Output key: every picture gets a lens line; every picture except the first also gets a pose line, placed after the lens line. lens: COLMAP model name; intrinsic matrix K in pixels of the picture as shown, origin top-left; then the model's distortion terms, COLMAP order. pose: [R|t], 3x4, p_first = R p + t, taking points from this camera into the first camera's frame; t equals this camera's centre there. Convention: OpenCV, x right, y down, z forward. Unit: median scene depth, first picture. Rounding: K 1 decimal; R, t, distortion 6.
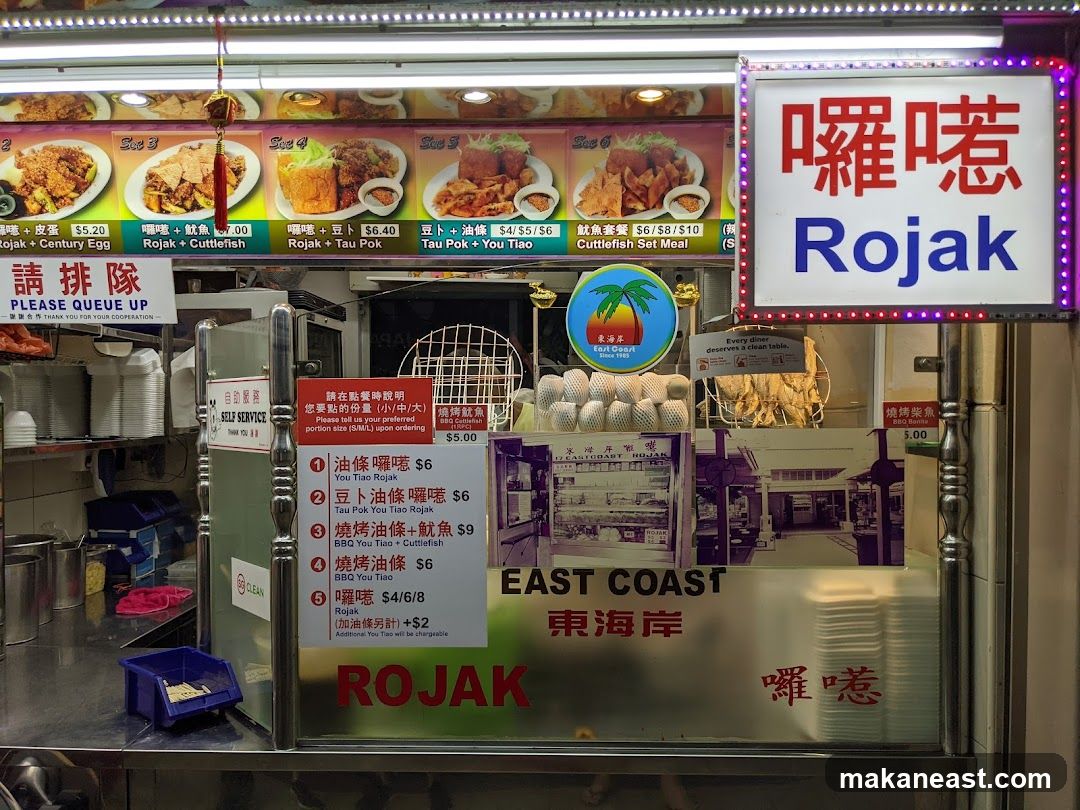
lens RADIAL K [[855.1, 0, 530.6], [0, 855.1, 420.7], [0, 0, 1]] dist [0.057071, -0.096952]
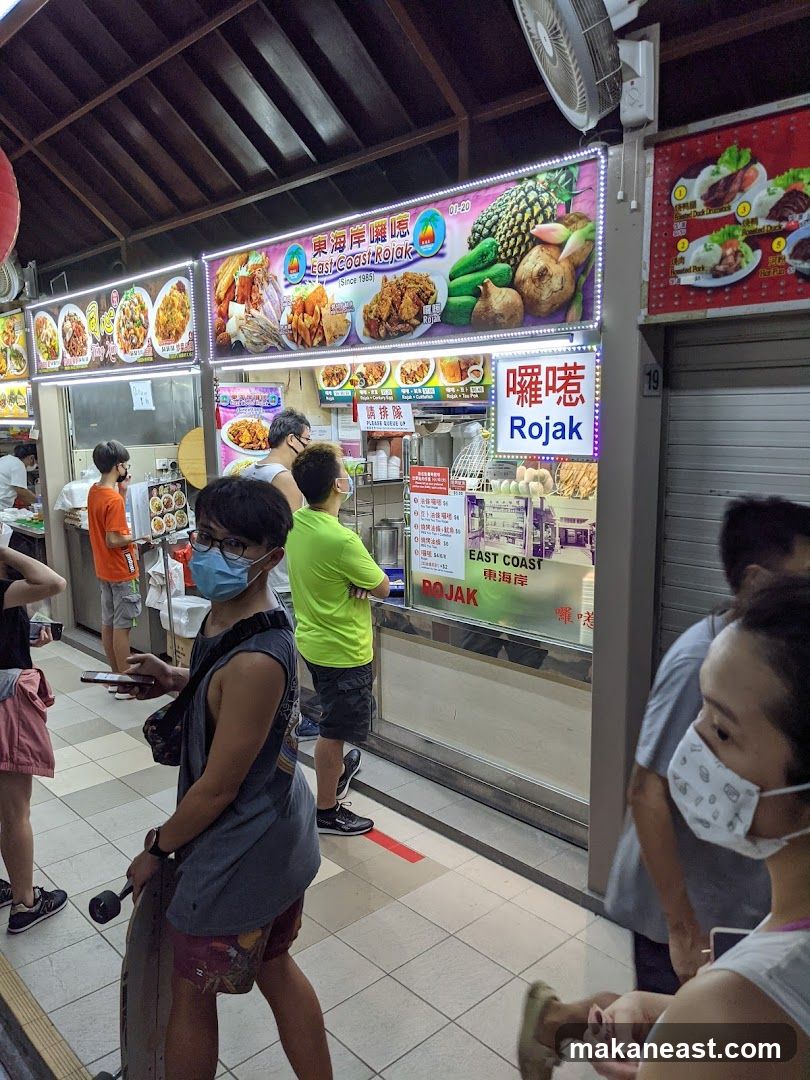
lens RADIAL K [[847.8, 0, 401.7], [0, 847.8, 571.4], [0, 0, 1]] dist [0.036289, -0.071347]
pose [[0.691903, 0.128576, -0.710449, 1.531048], [0.000657, 0.983903, 0.178705, -0.190043], [0.721990, -0.124113, 0.680681, -0.761852]]
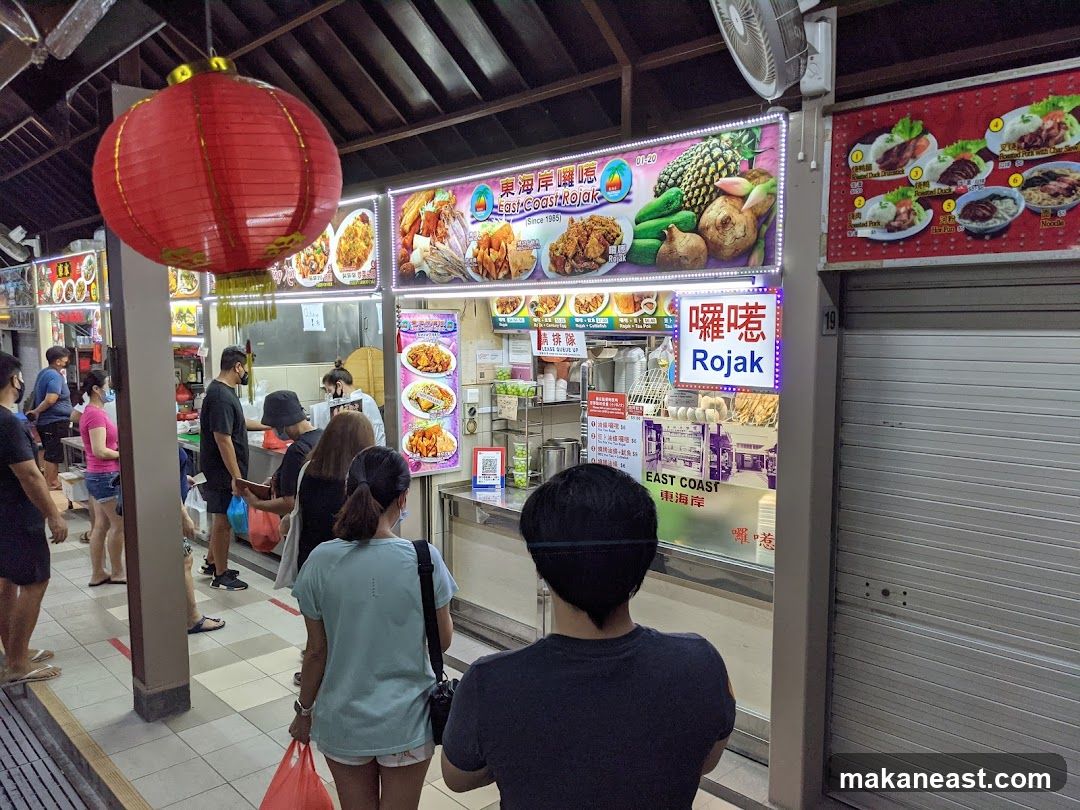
lens RADIAL K [[845.5, 0, 560.5], [0, 845.5, 421.7], [0, 0, 1]] dist [0.068650, -0.137006]
pose [[0.714434, 0.082271, -0.694850, 1.507587], [-0.013163, 0.994468, 0.104212, -0.228552], [0.699579, -0.065307, 0.711564, -0.942821]]
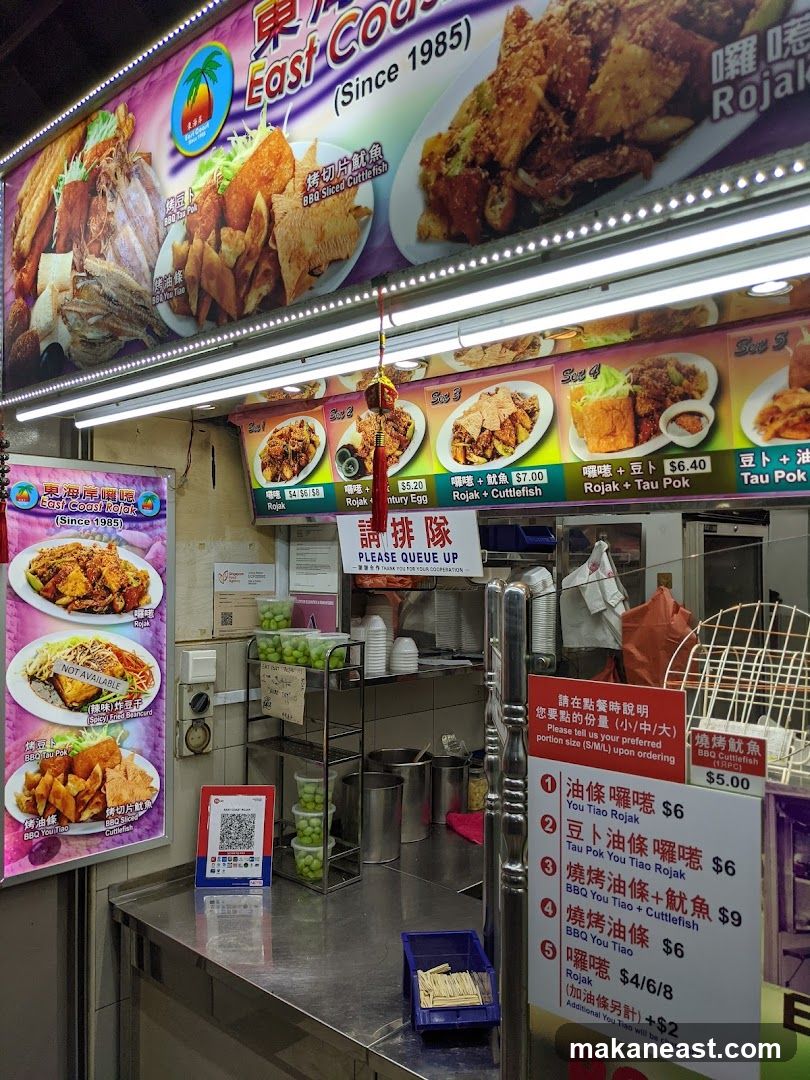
lens RADIAL K [[855.1, 0, 400.3], [0, 855.1, 562.5], [0, 0, 1]] dist [0.057071, -0.096952]
pose [[0.748761, 0.005224, -0.662820, 0.184399], [-0.019538, 0.999708, -0.014192, -0.143509], [0.662552, 0.023576, 0.748645, 0.294632]]
